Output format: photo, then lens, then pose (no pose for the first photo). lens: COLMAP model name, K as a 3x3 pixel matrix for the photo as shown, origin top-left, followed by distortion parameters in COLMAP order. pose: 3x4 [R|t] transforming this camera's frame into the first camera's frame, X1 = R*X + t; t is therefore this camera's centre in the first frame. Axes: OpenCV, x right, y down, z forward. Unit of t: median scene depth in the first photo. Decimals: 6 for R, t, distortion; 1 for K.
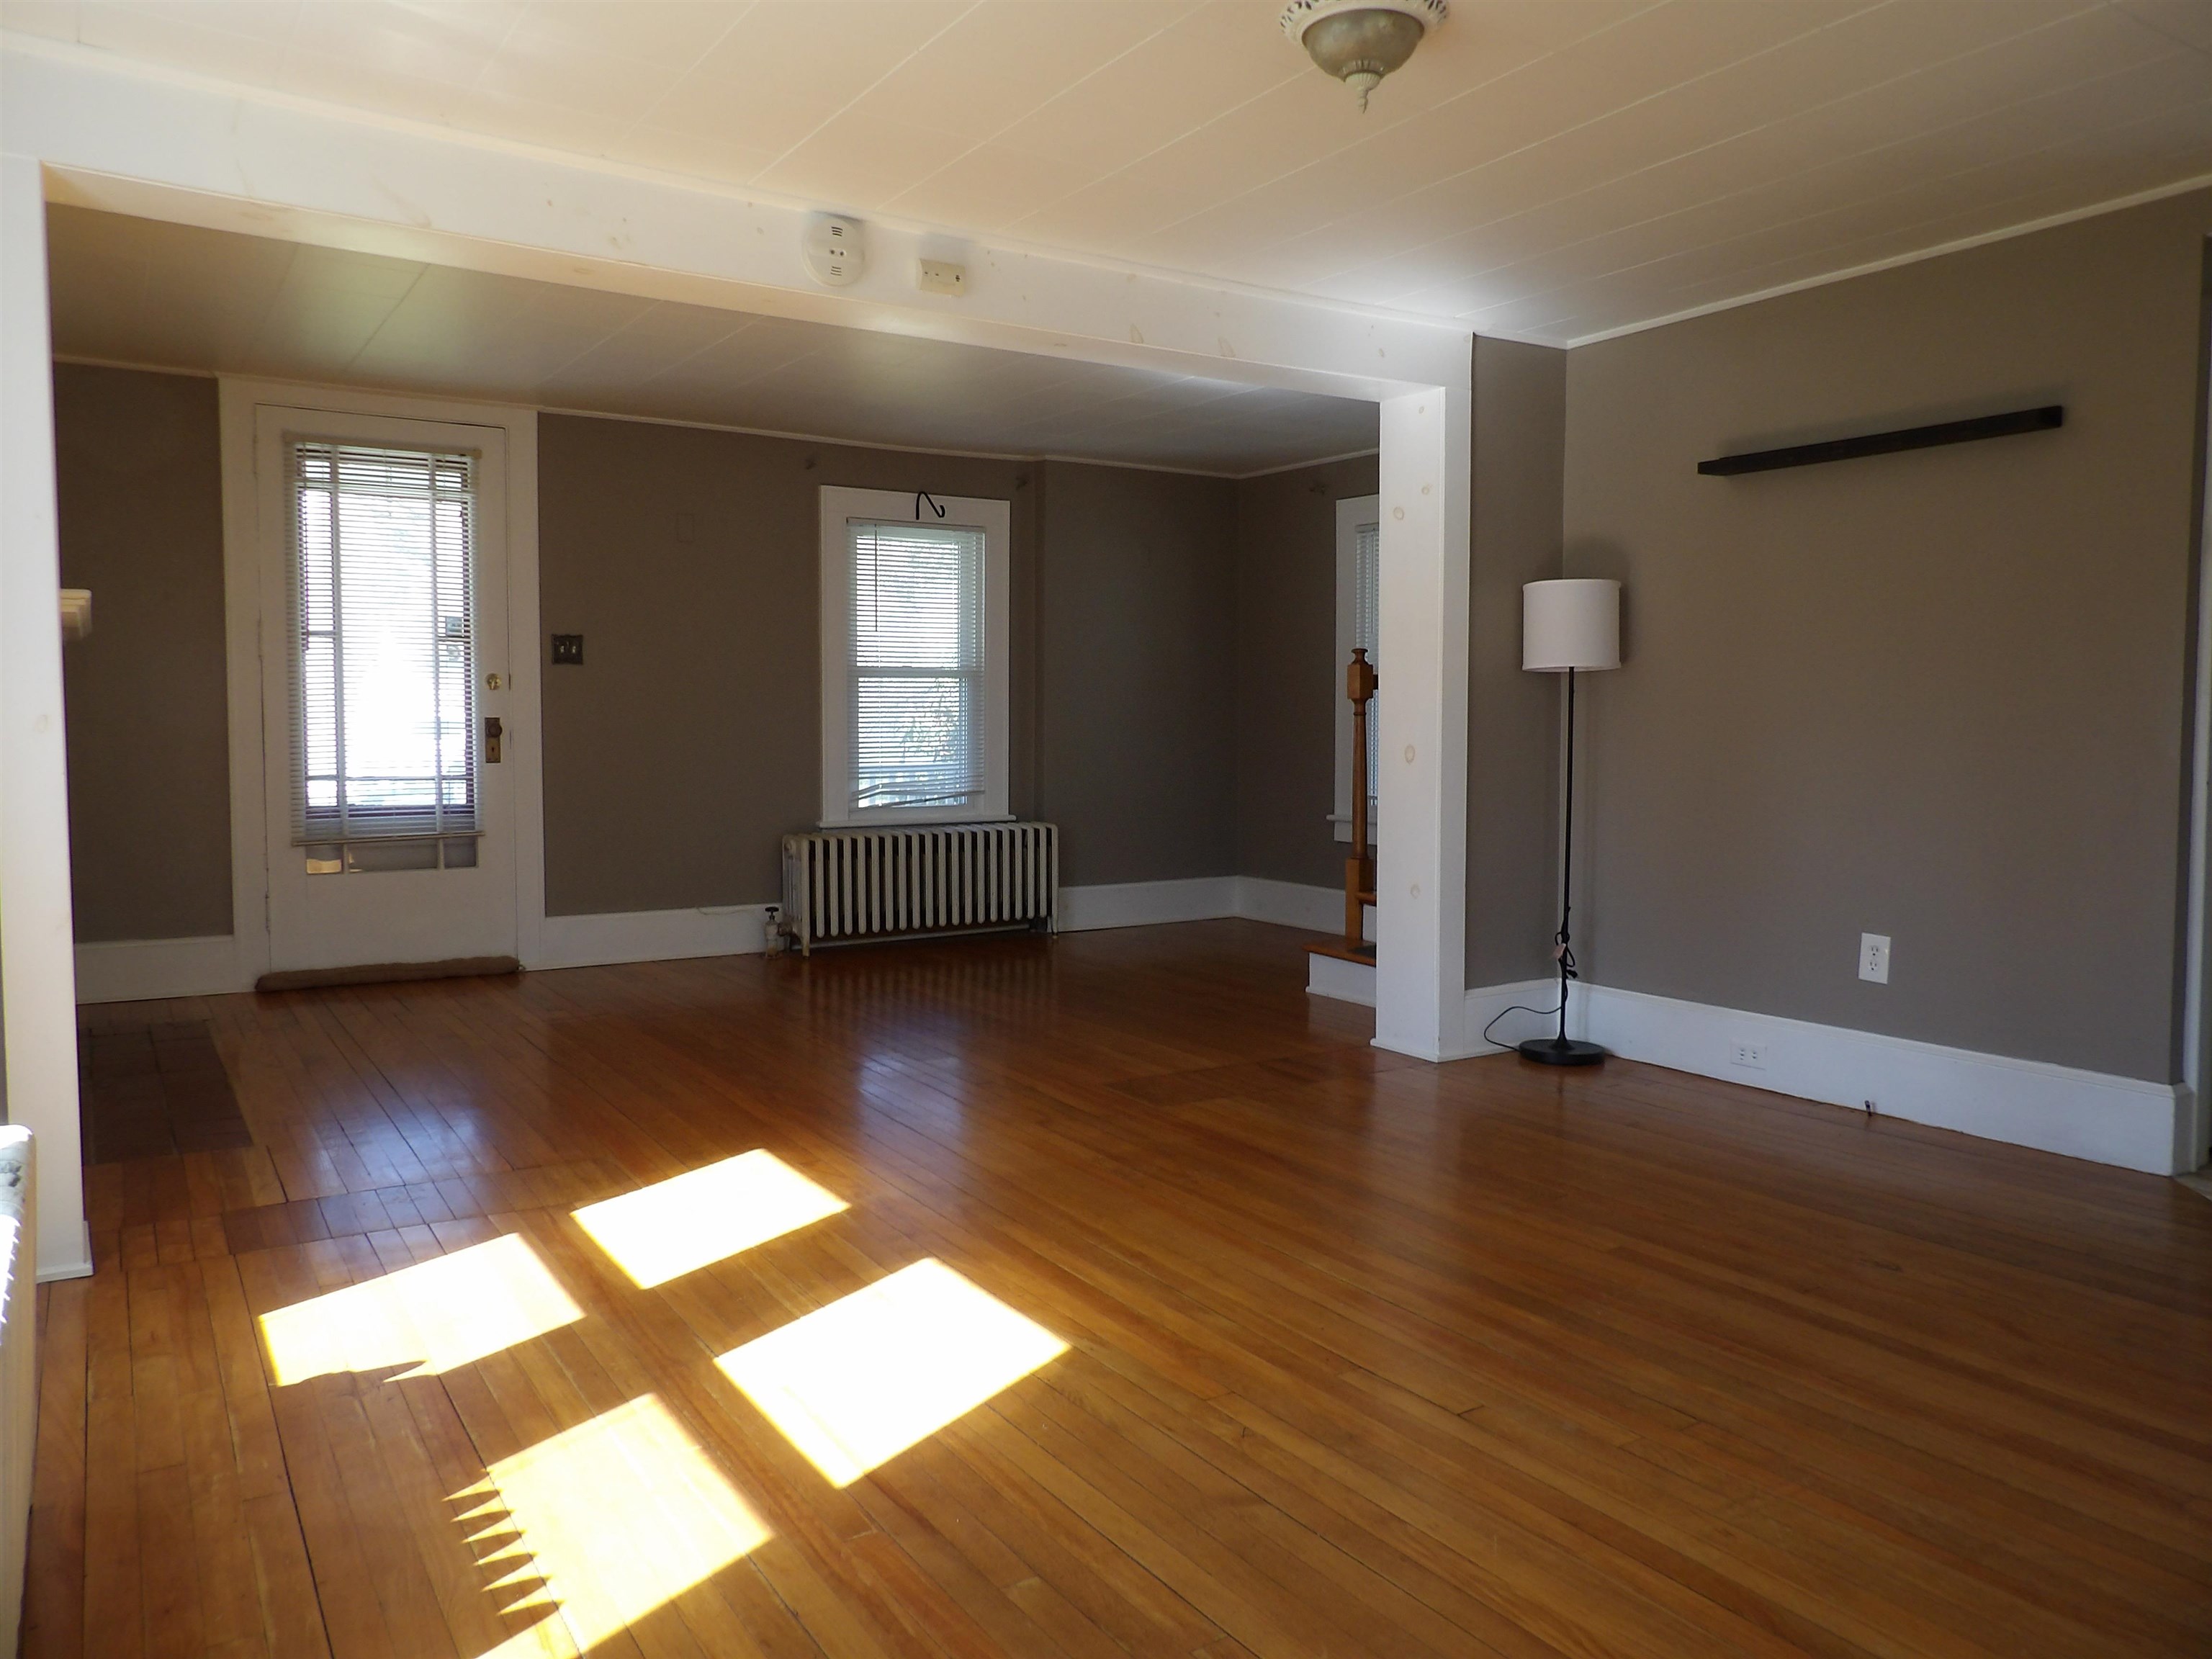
lens RADIAL K [[1576.9, 0, 1092.6], [0, 1576.9, 826.6], [0, 0, 1]] dist [-0.042298, 0.049344]
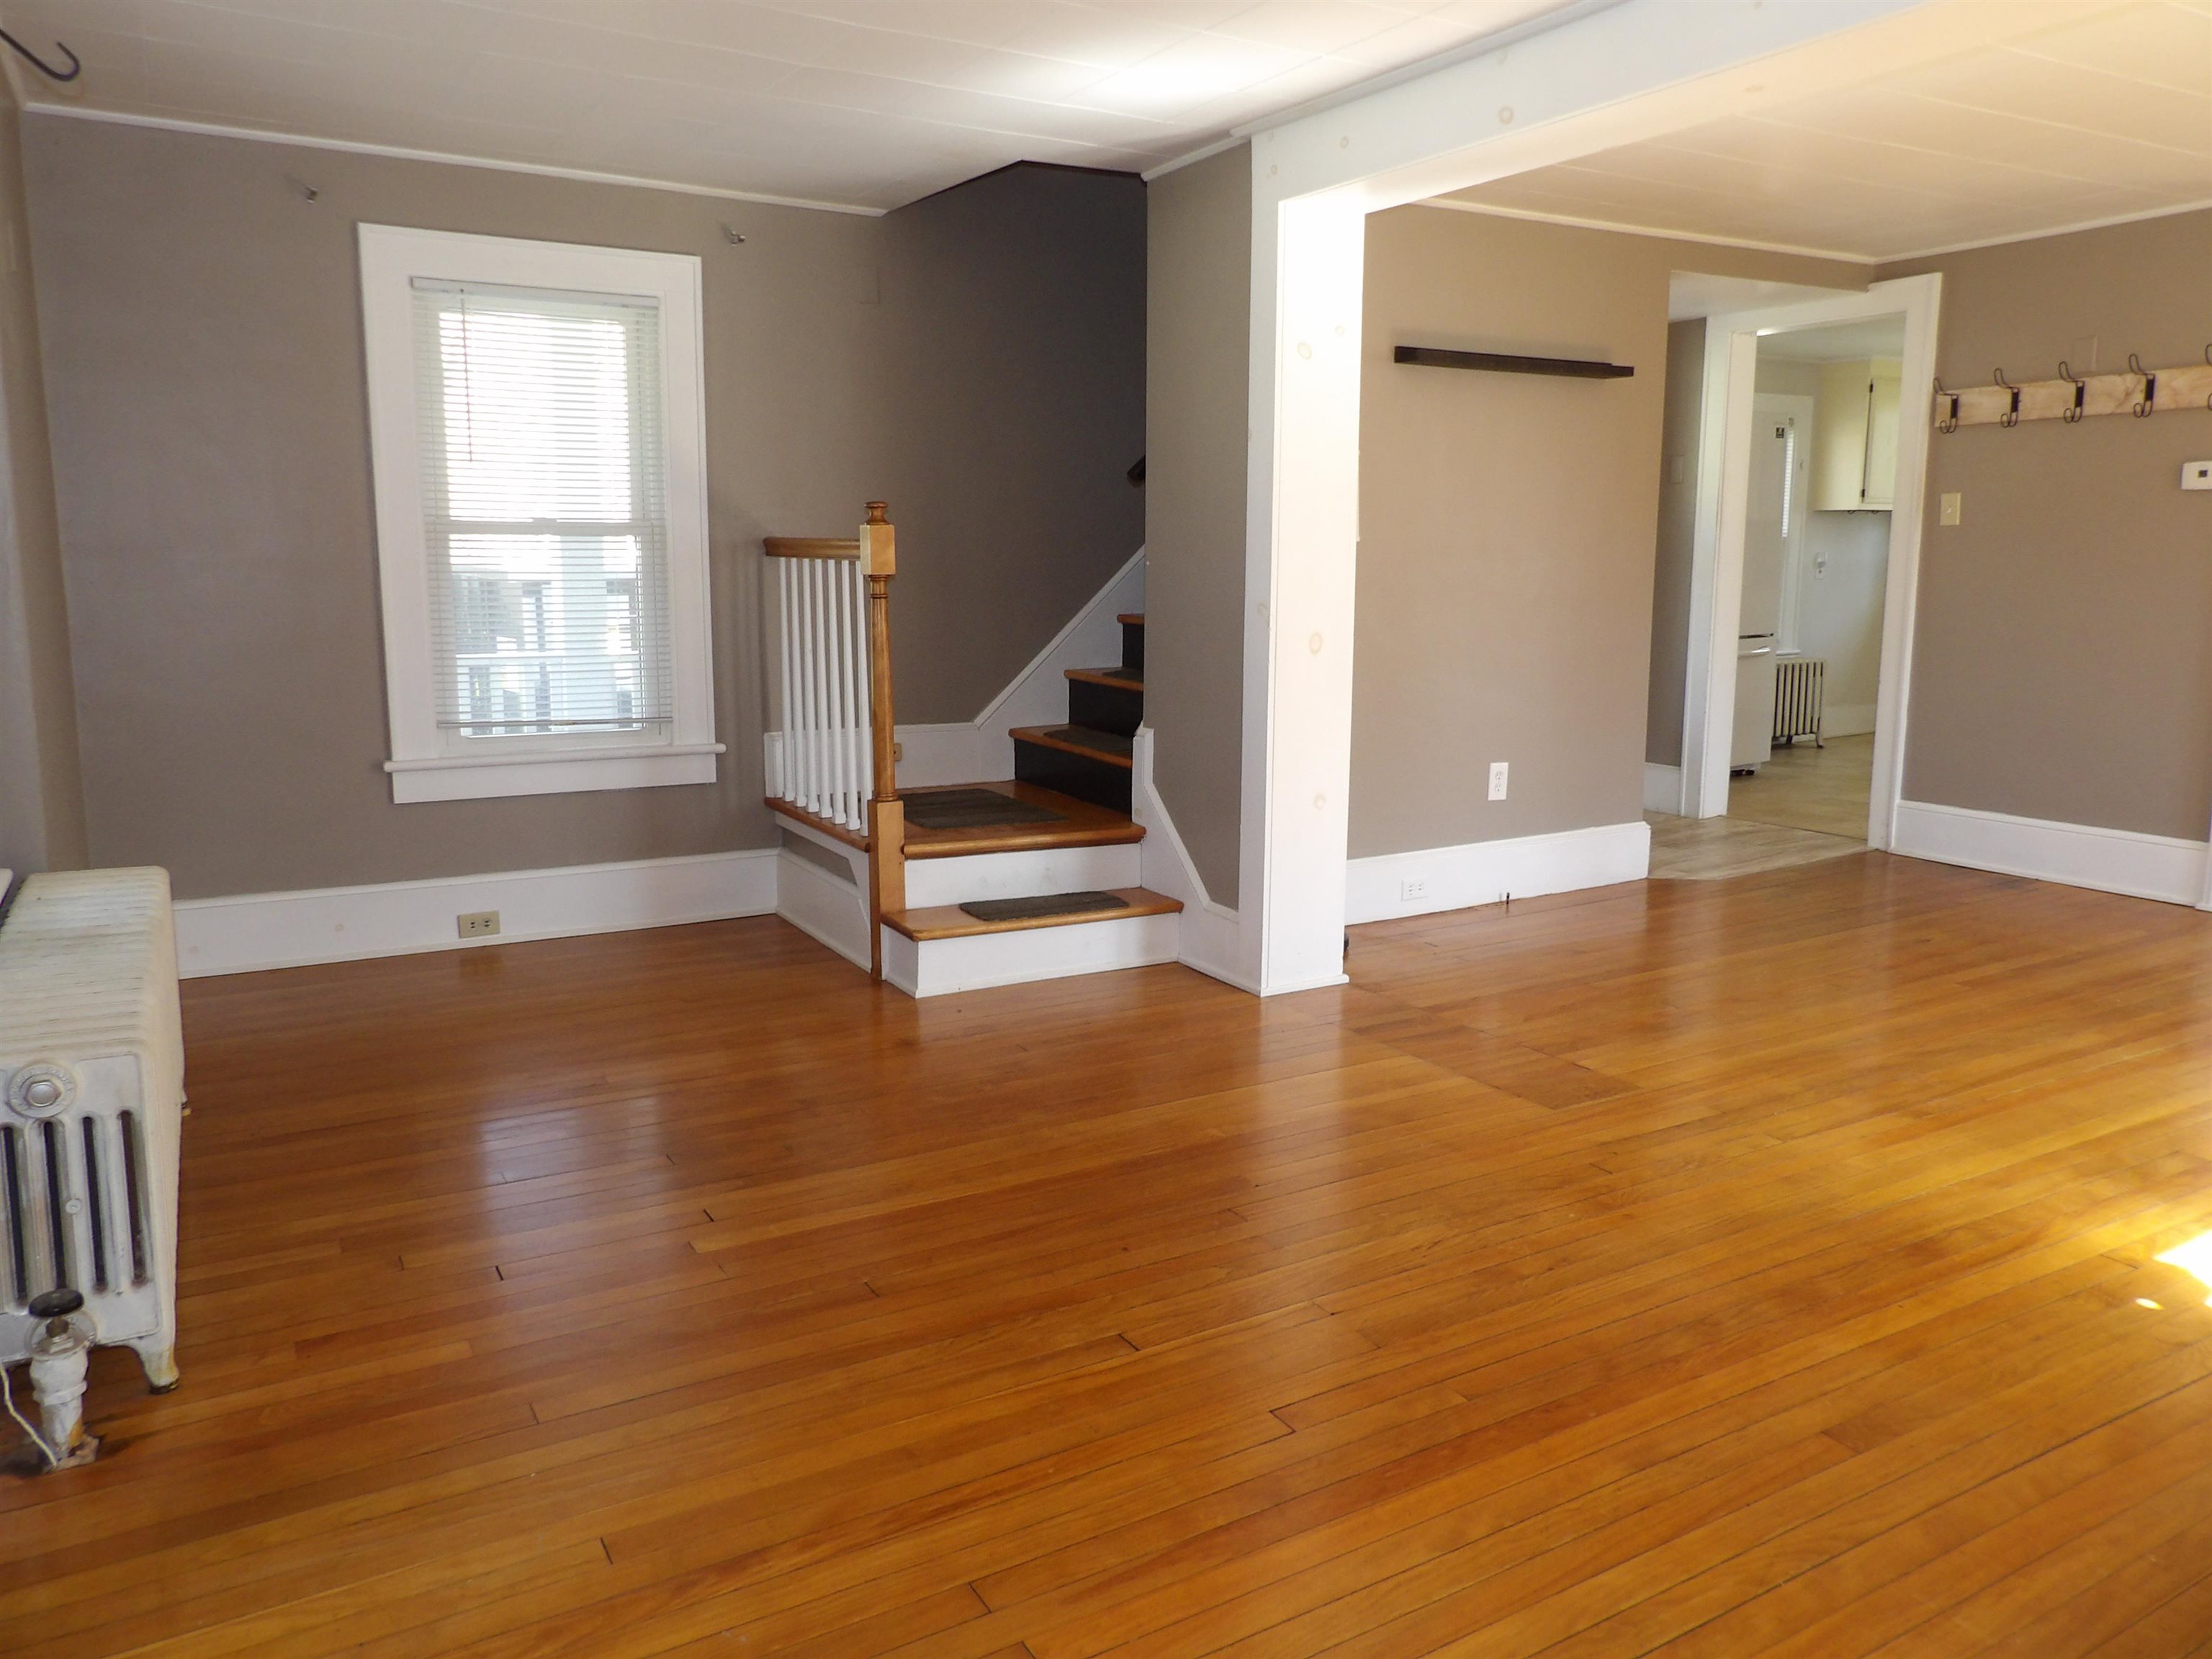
lens RADIAL K [[1576.9, 0, 1116.1], [0, 1576.9, 820.3], [0, 0, 1]] dist [-0.042298, 0.049344]
pose [[0.034008, -0.170796, 0.984719, -1.037590], [0.070346, 0.983254, 0.168113, -0.161117], [-0.996943, 0.063554, 0.045454, 1.691837]]
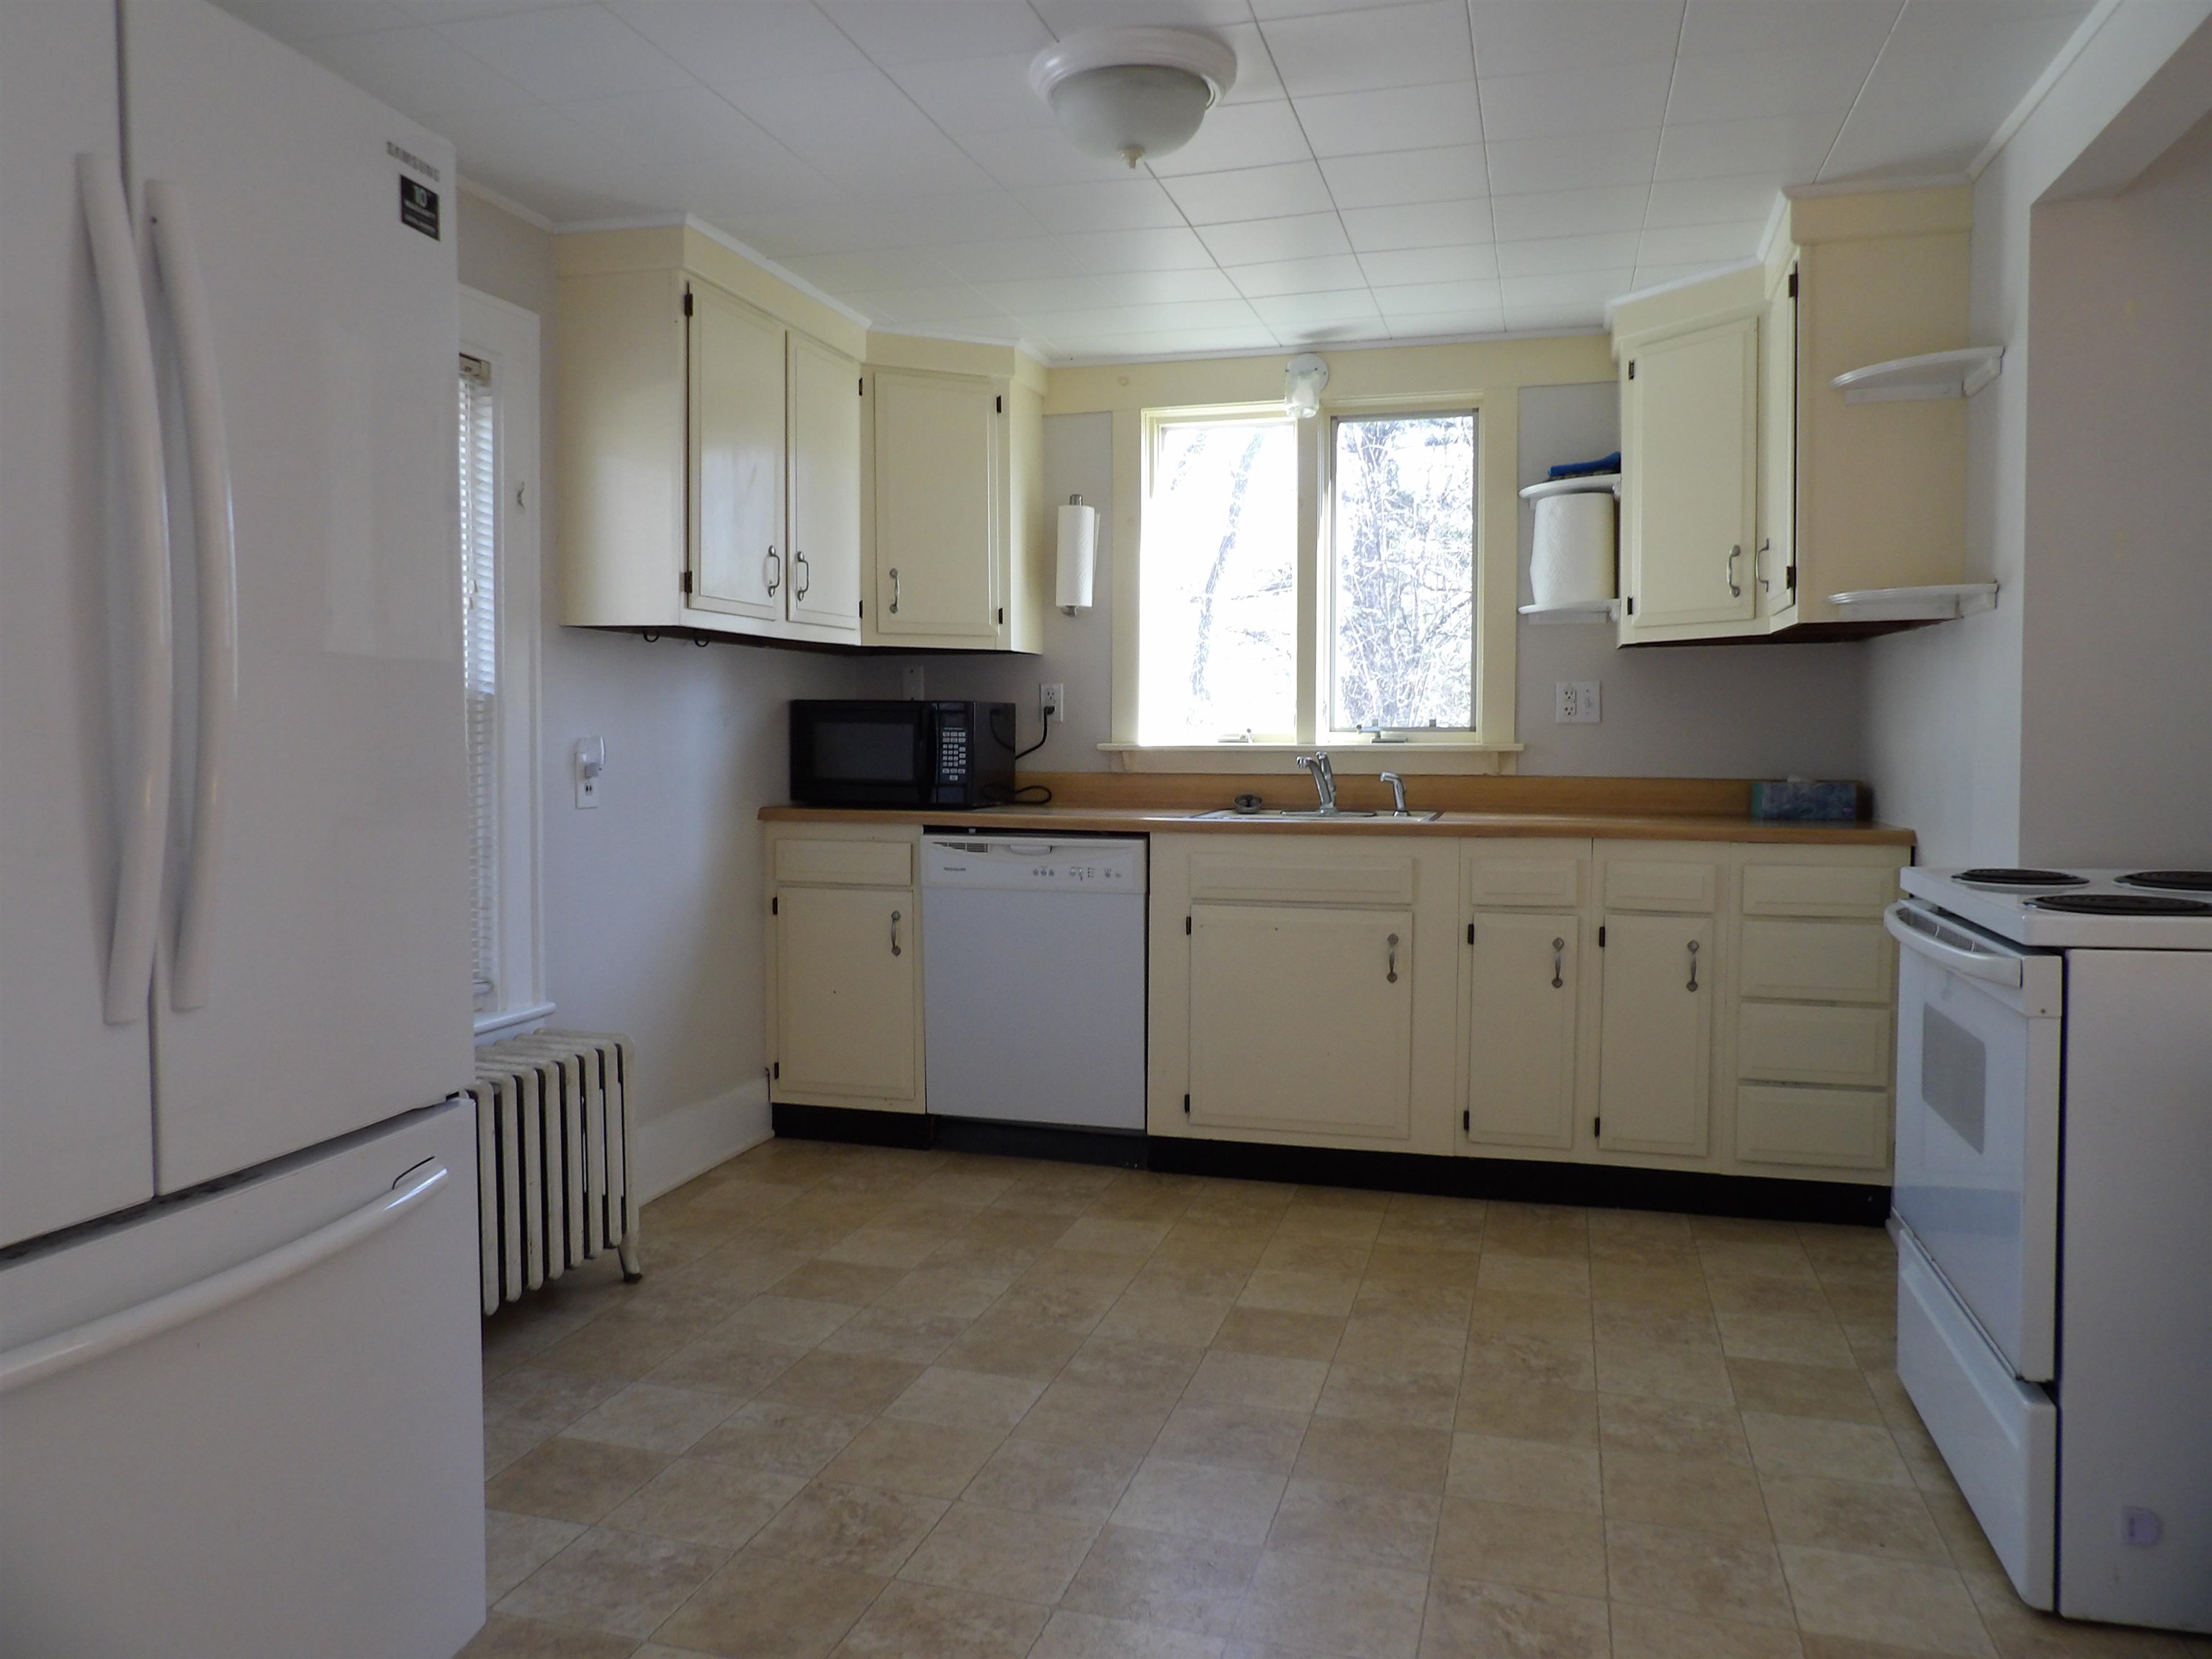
lens RADIAL K [[1576.9, 0, 1104.3], [0, 1576.9, 823.9], [0, 0, 1]] dist [-0.042298, 0.049344]
pose [[-0.665849, -0.043986, 0.744789, 0.992595], [0.040605, 0.994645, 0.095043, -0.097649], [-0.744981, 0.093526, -0.660497, 0.910772]]
